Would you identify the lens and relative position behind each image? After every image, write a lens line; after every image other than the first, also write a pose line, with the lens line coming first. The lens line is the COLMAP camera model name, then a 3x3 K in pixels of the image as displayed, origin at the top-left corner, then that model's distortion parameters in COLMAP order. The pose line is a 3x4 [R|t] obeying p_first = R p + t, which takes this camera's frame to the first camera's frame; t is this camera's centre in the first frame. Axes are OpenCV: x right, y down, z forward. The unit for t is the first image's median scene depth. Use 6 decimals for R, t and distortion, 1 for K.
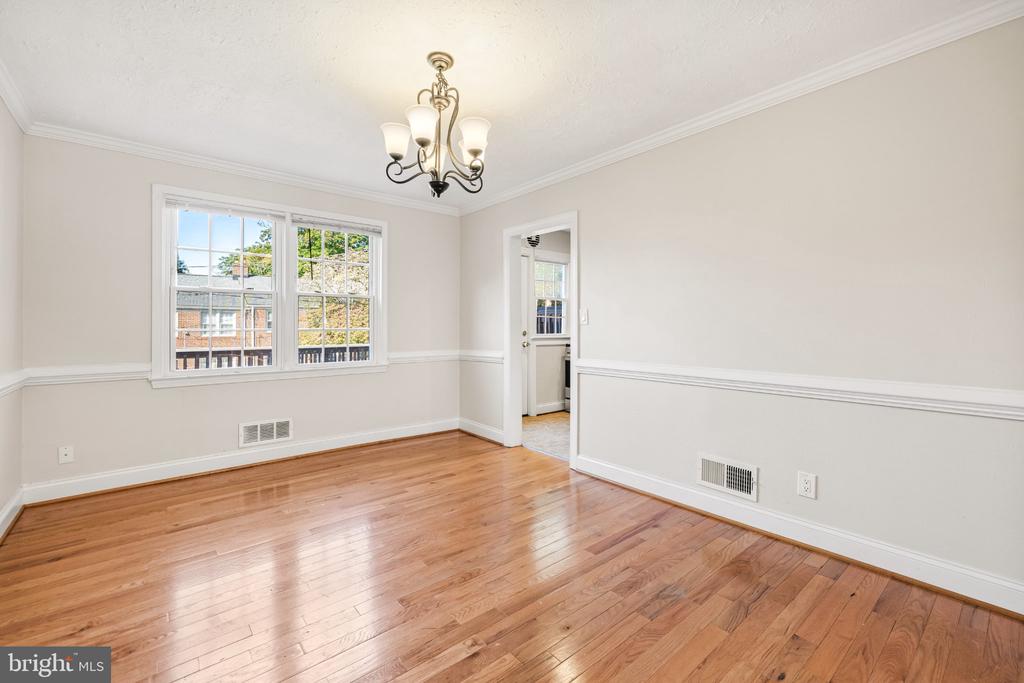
lens RADIAL K [[433.7, 0, 511.8], [0, 433.7, 331.9], [0, 0, 1]] dist [0.003478, 0.000204]
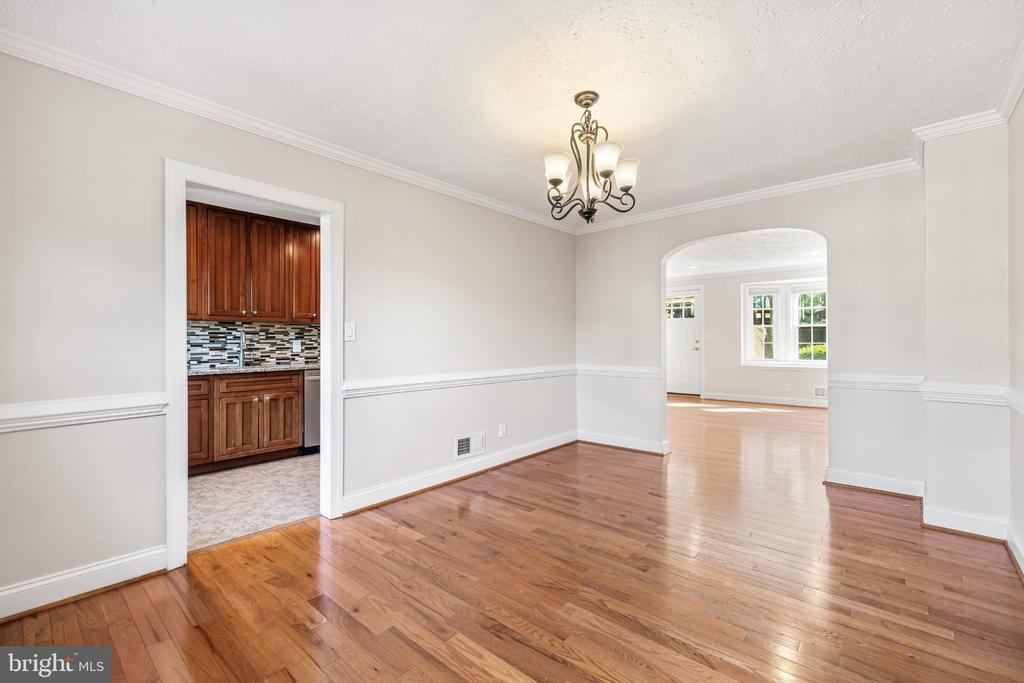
lens RADIAL K [[433.7, 0, 513.3], [0, 433.7, 341.7], [0, 0, 1]] dist [0.003478, 0.000204]
pose [[-0.142834, -0.000430, 0.989747, -0.995526], [0.016835, 0.999854, 0.002864, -0.016070], [-0.989604, 0.017072, -0.142806, 1.090431]]
